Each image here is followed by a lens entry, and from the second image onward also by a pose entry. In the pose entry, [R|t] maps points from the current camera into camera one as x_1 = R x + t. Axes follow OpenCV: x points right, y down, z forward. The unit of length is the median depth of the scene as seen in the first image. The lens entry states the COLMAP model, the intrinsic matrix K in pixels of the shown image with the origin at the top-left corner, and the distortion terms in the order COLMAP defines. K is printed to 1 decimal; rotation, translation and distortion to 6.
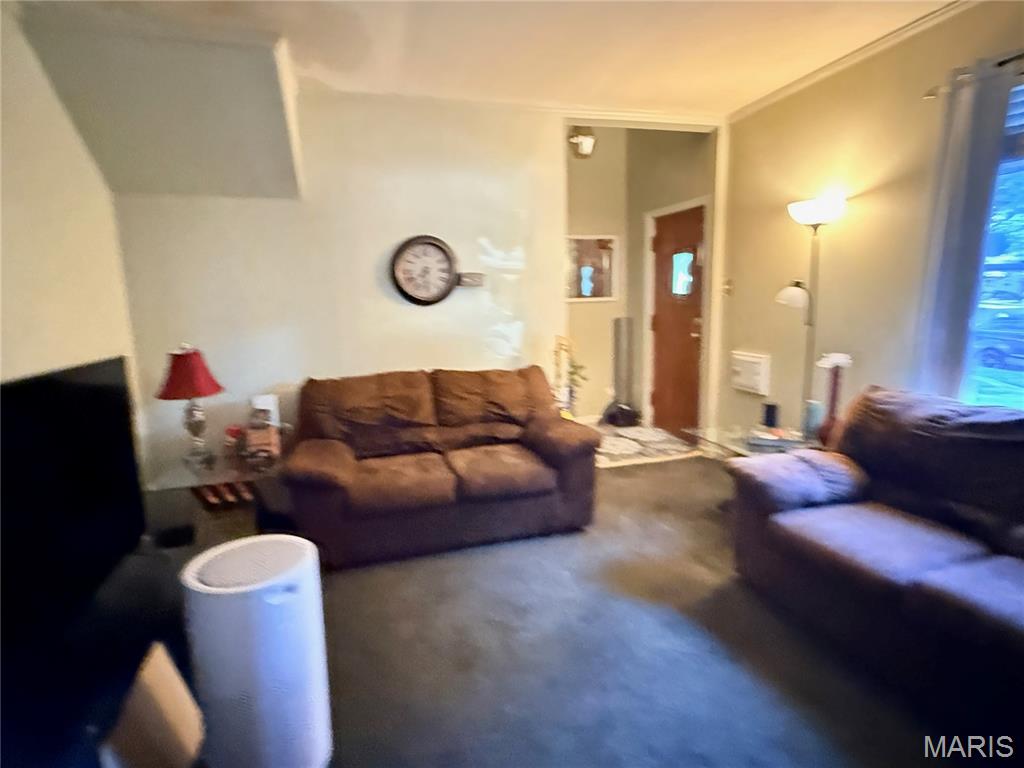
lens RADIAL K [[542.6, 0, 512.0], [0, 542.6, 384.0], [0, 0, 1]] dist [0.017880, -0.000072]
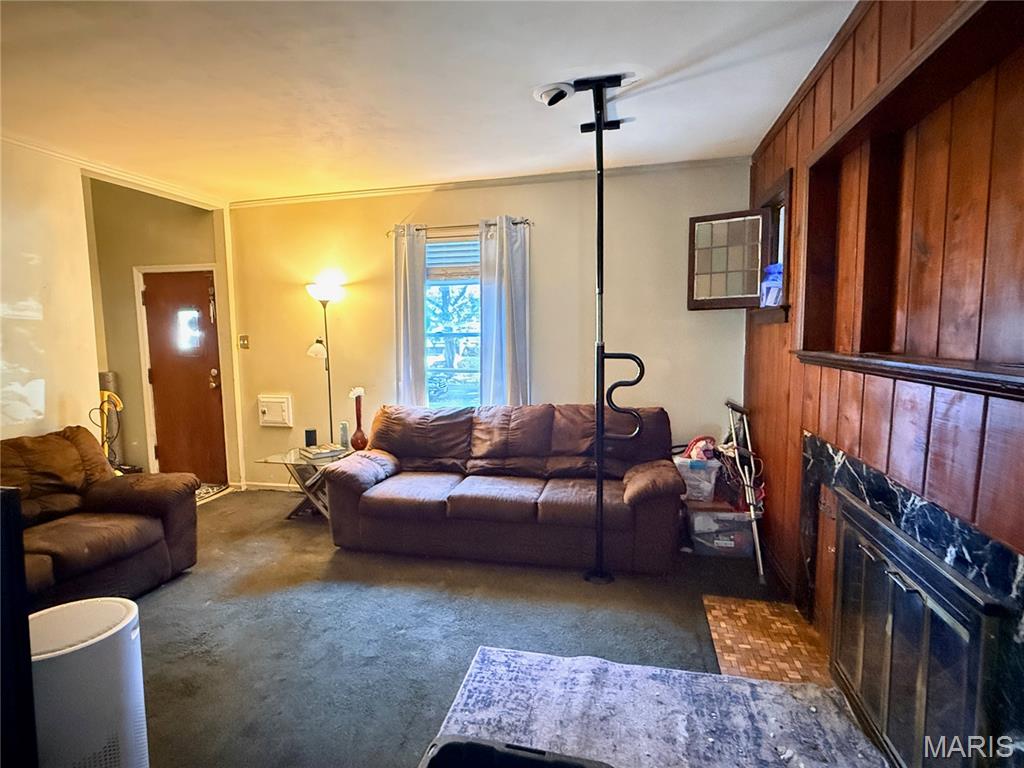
lens RADIAL K [[542.6, 0, 512.0], [0, 542.6, 384.0], [0, 0, 1]] dist [0.017880, -0.000072]
pose [[0.505628, -0.062745, 0.860467, -0.398906], [0.138850, 0.990269, -0.009380, 0.005879], [-0.851505, 0.124218, 0.509419, -0.109892]]
